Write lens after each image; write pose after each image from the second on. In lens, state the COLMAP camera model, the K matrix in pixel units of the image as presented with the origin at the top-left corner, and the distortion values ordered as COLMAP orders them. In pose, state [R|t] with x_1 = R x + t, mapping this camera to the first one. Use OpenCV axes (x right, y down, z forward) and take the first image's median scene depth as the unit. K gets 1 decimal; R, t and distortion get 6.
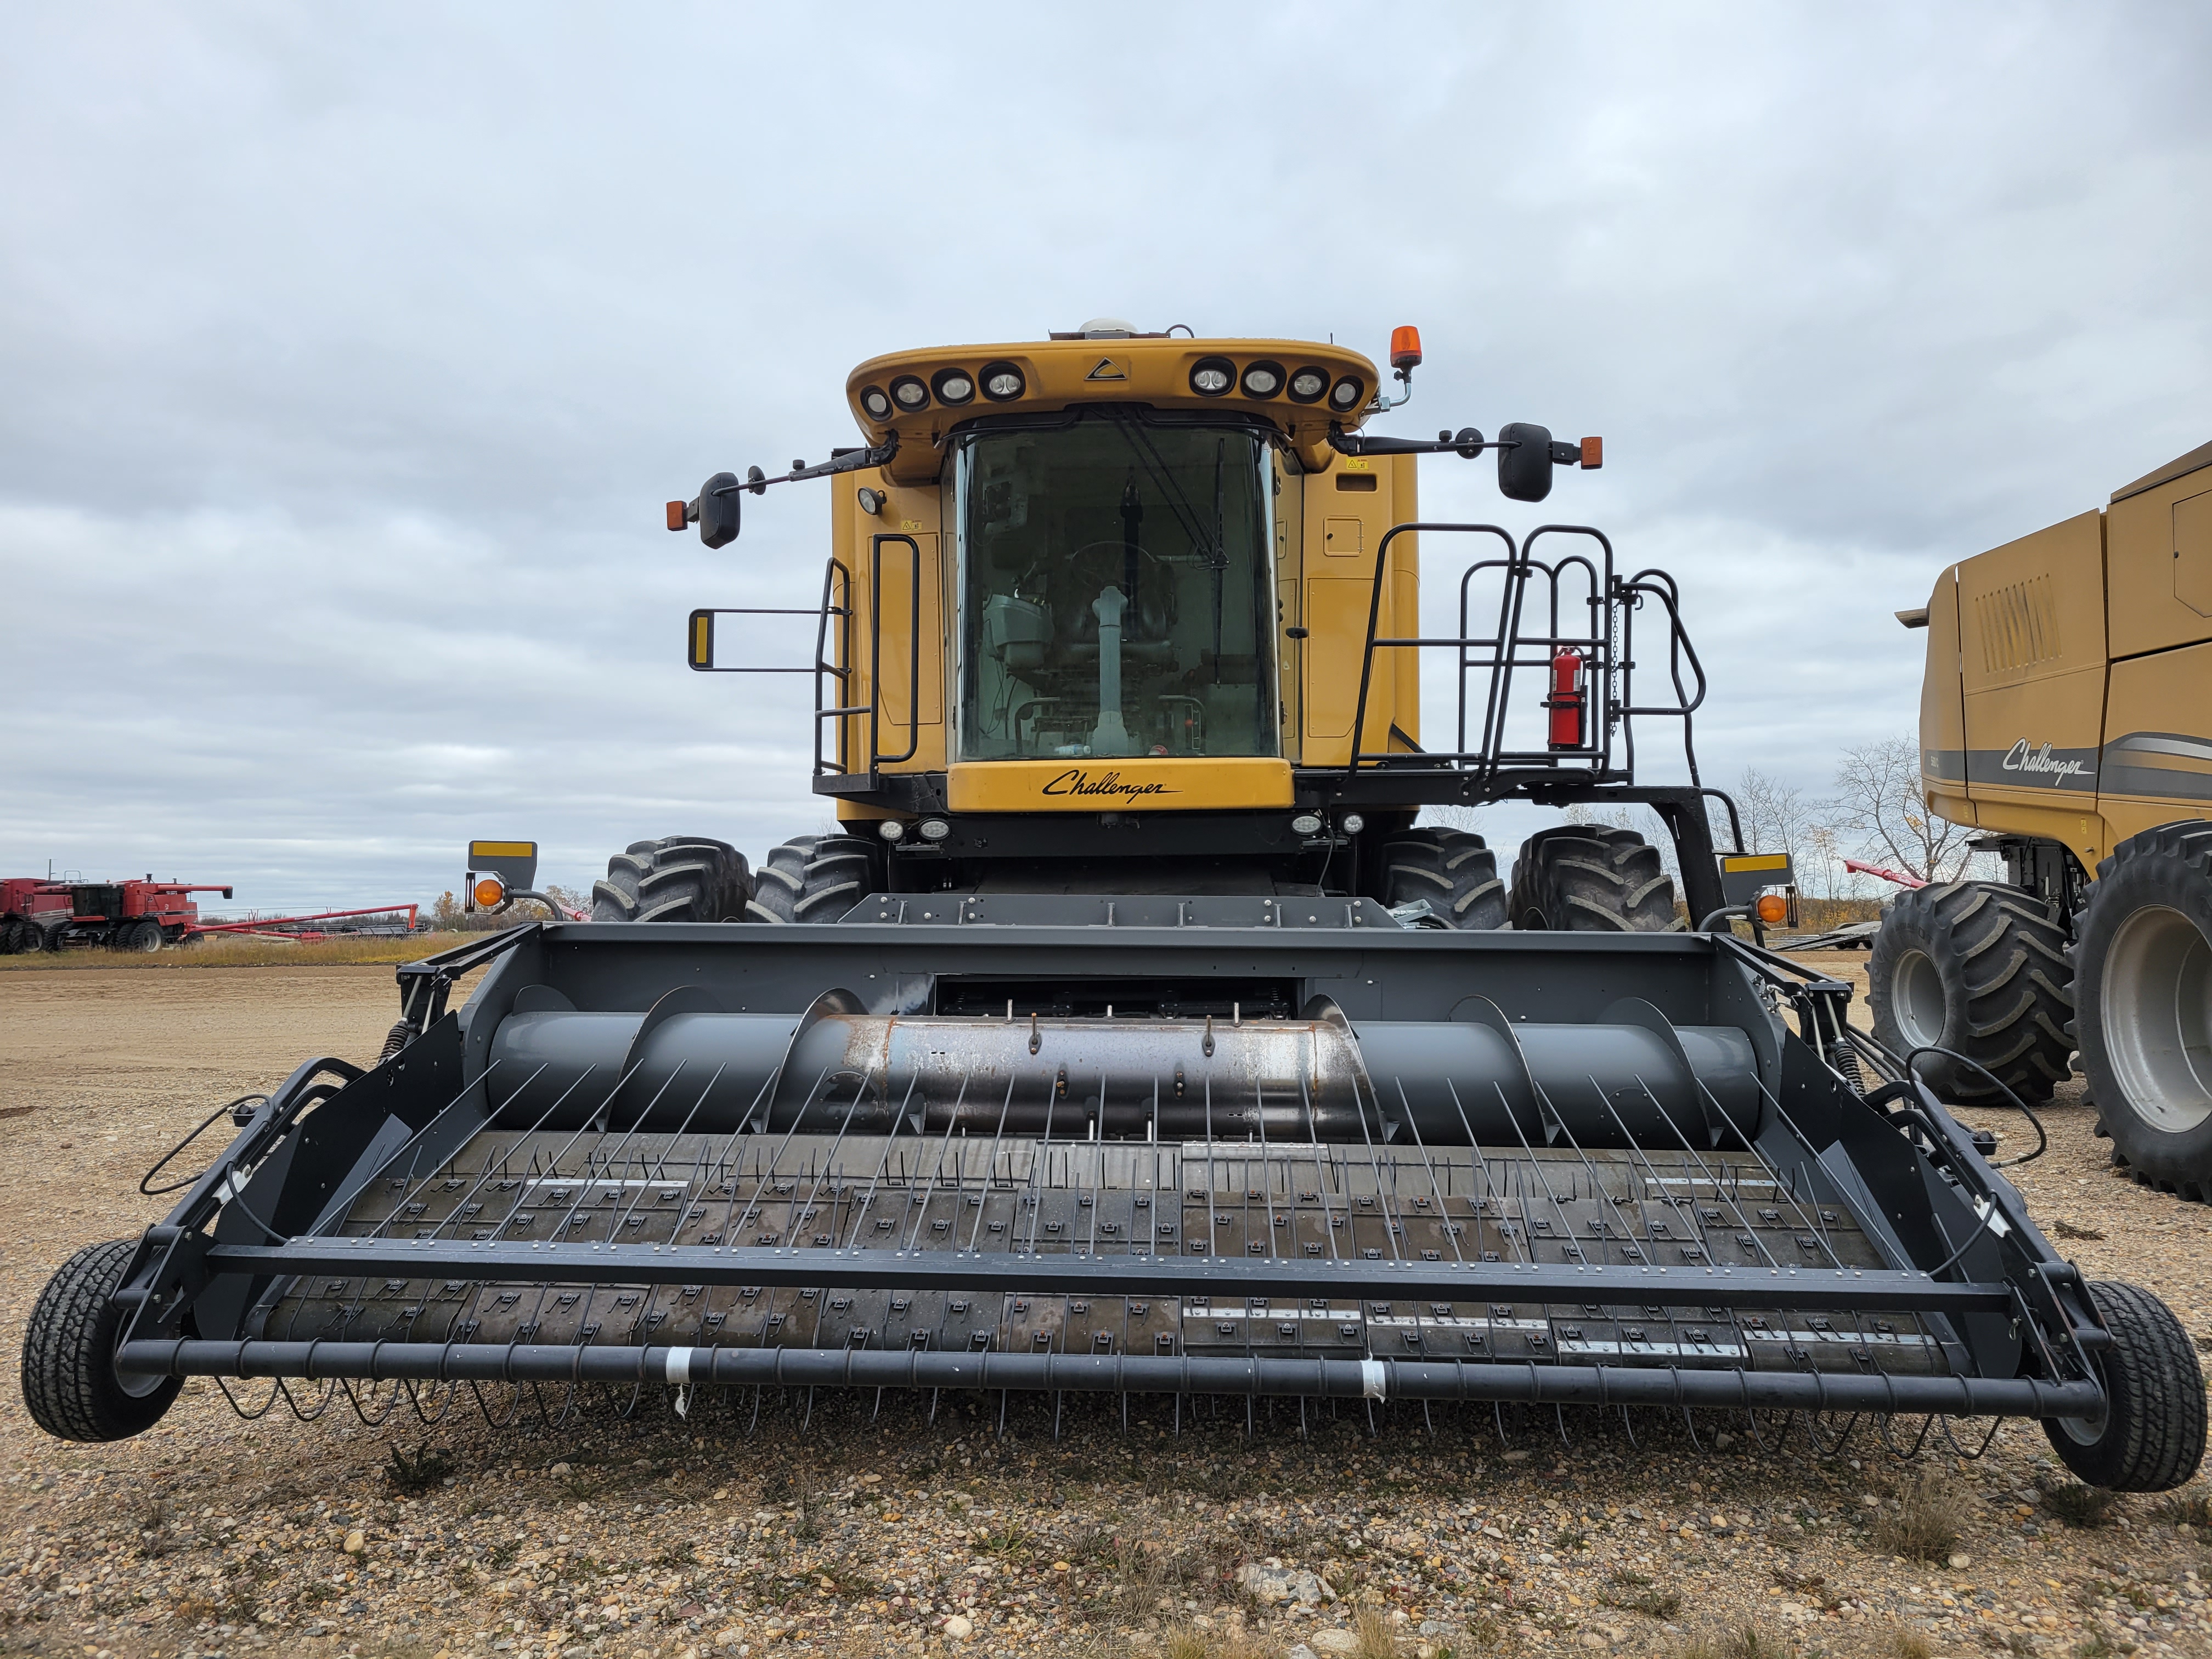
lens RADIAL K [[1666.4, 0, 1109.5], [0, 1666.4, 836.8], [0, 0, 1]] dist [-0.000072, -0.001030]
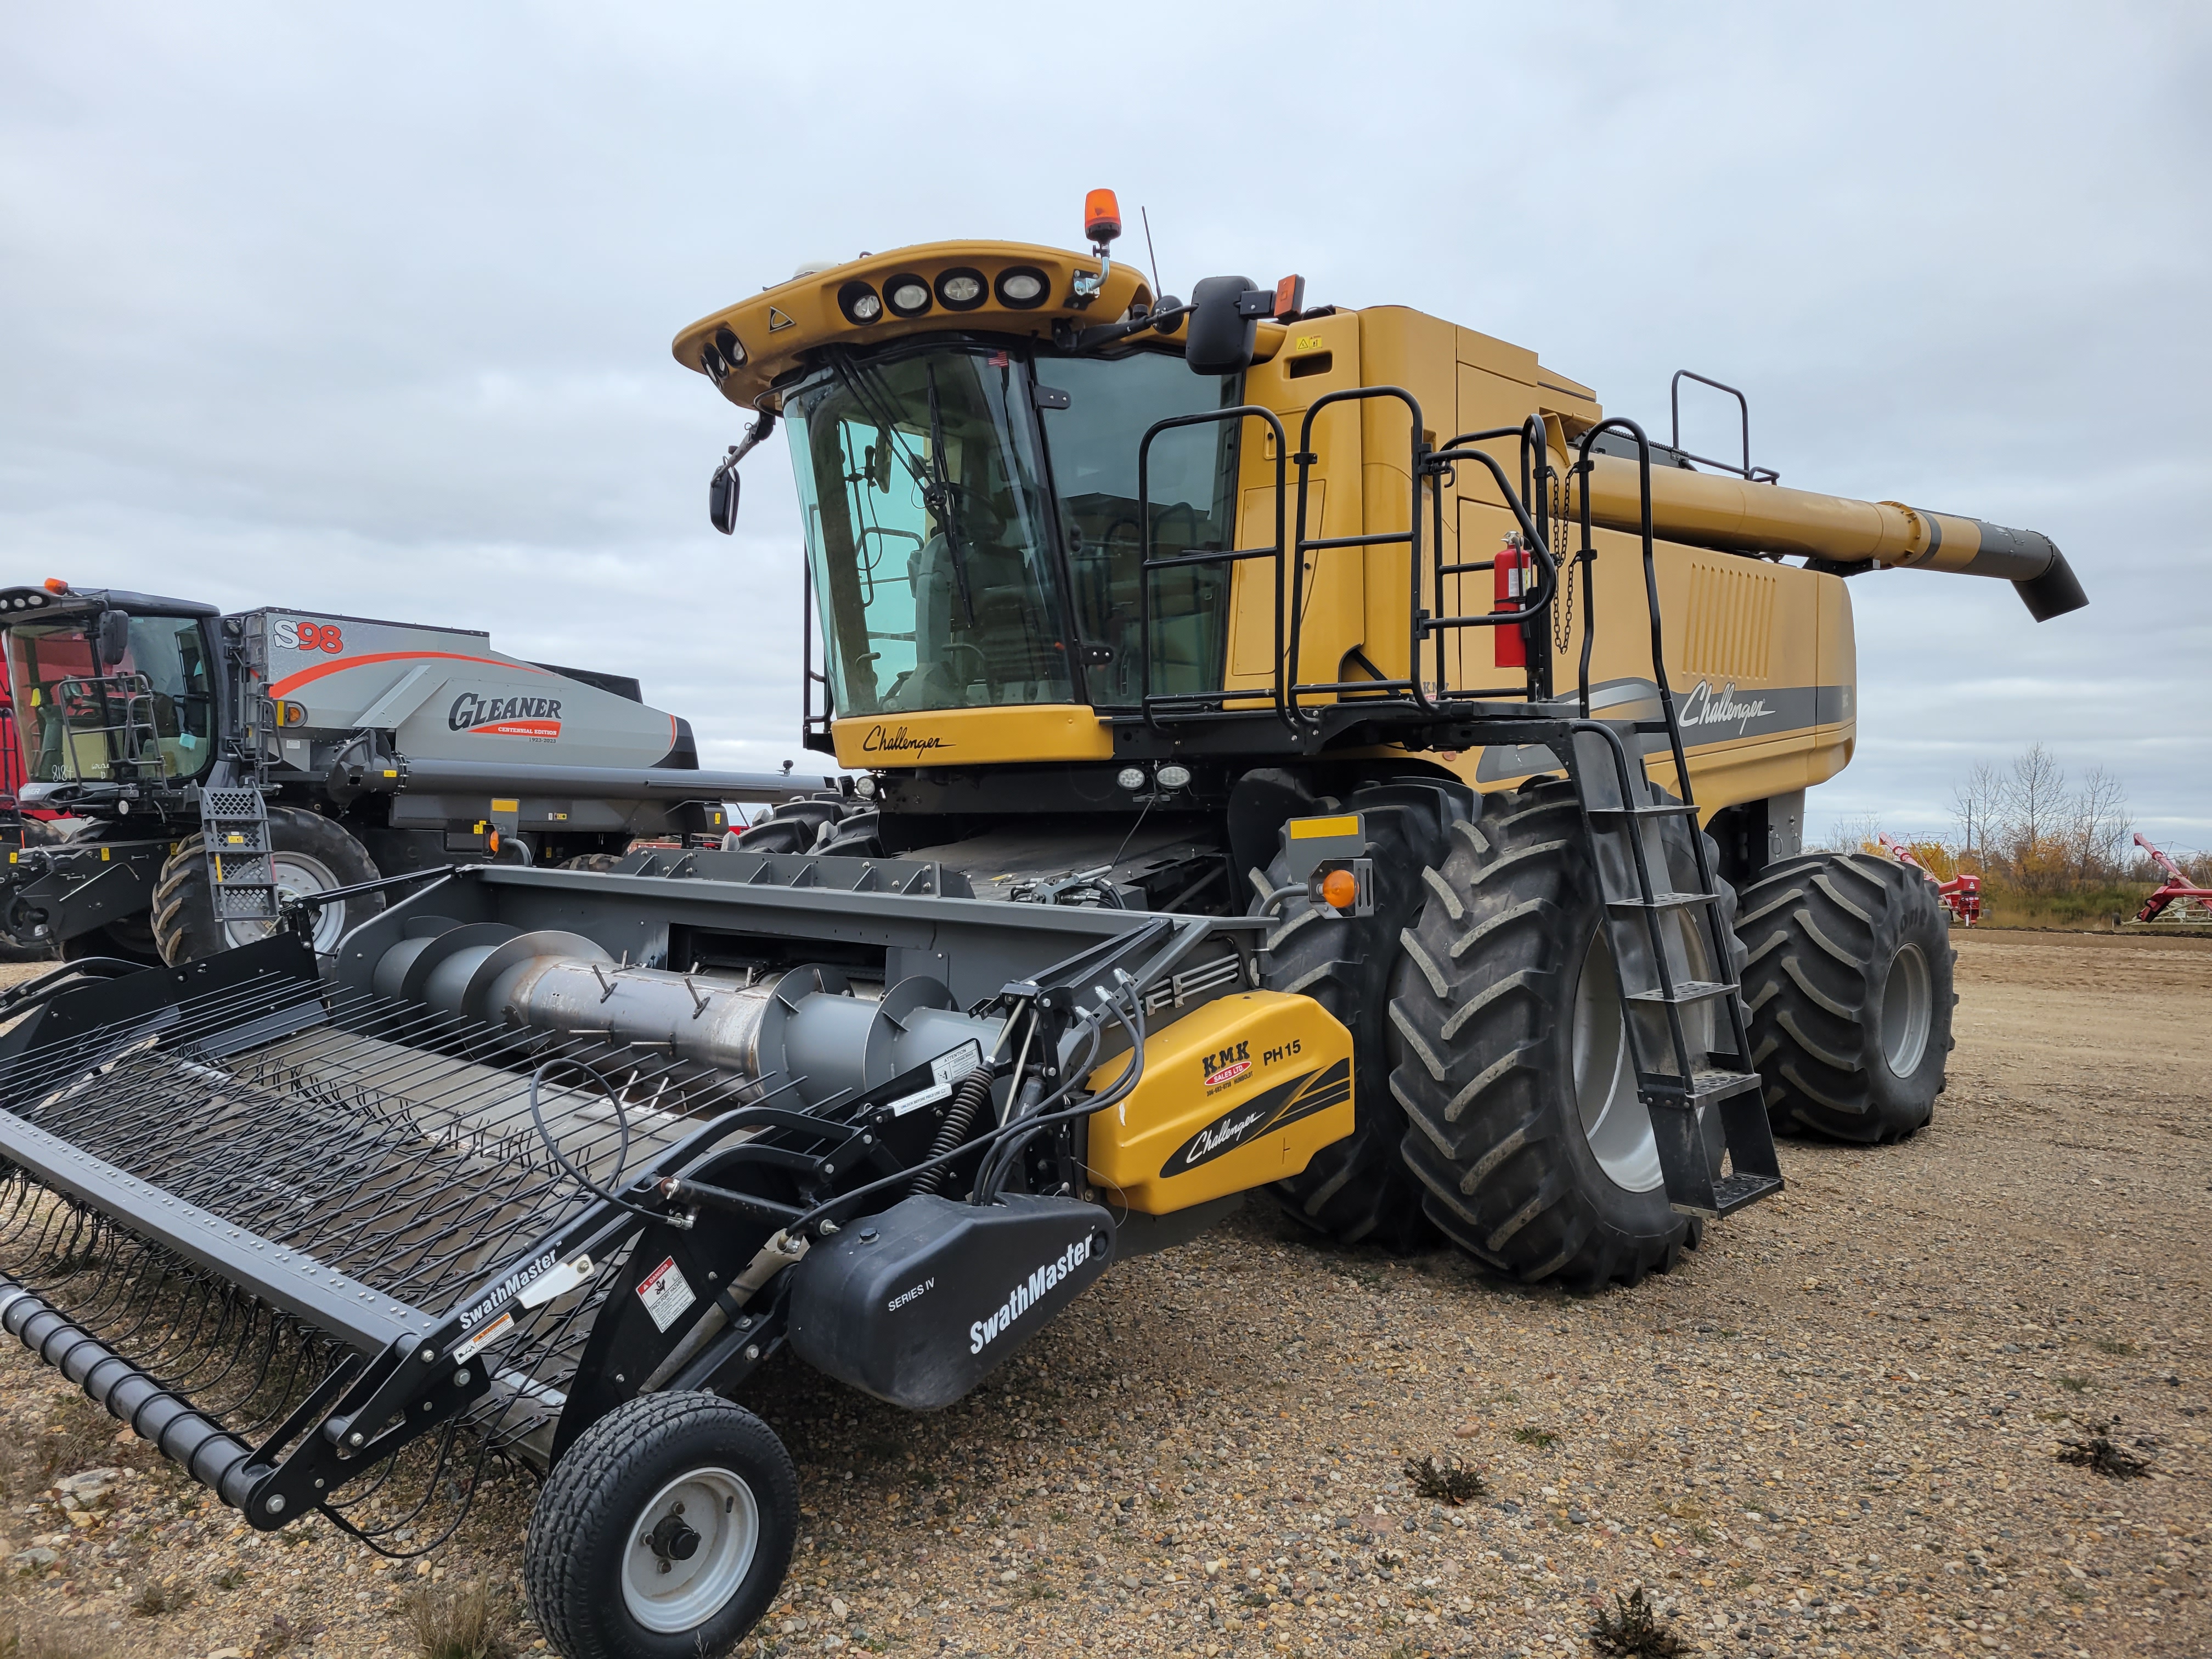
lens RADIAL K [[1666.4, 0, 1108.3], [0, 1666.4, 818.8], [0, 0, 1]] dist [-0.000072, -0.001030]
pose [[0.764354, 0.006448, -0.644765, 0.690368], [0.010839, 0.999680, 0.022847, -0.006270], [0.644706, -0.024452, 0.764039, 0.328296]]
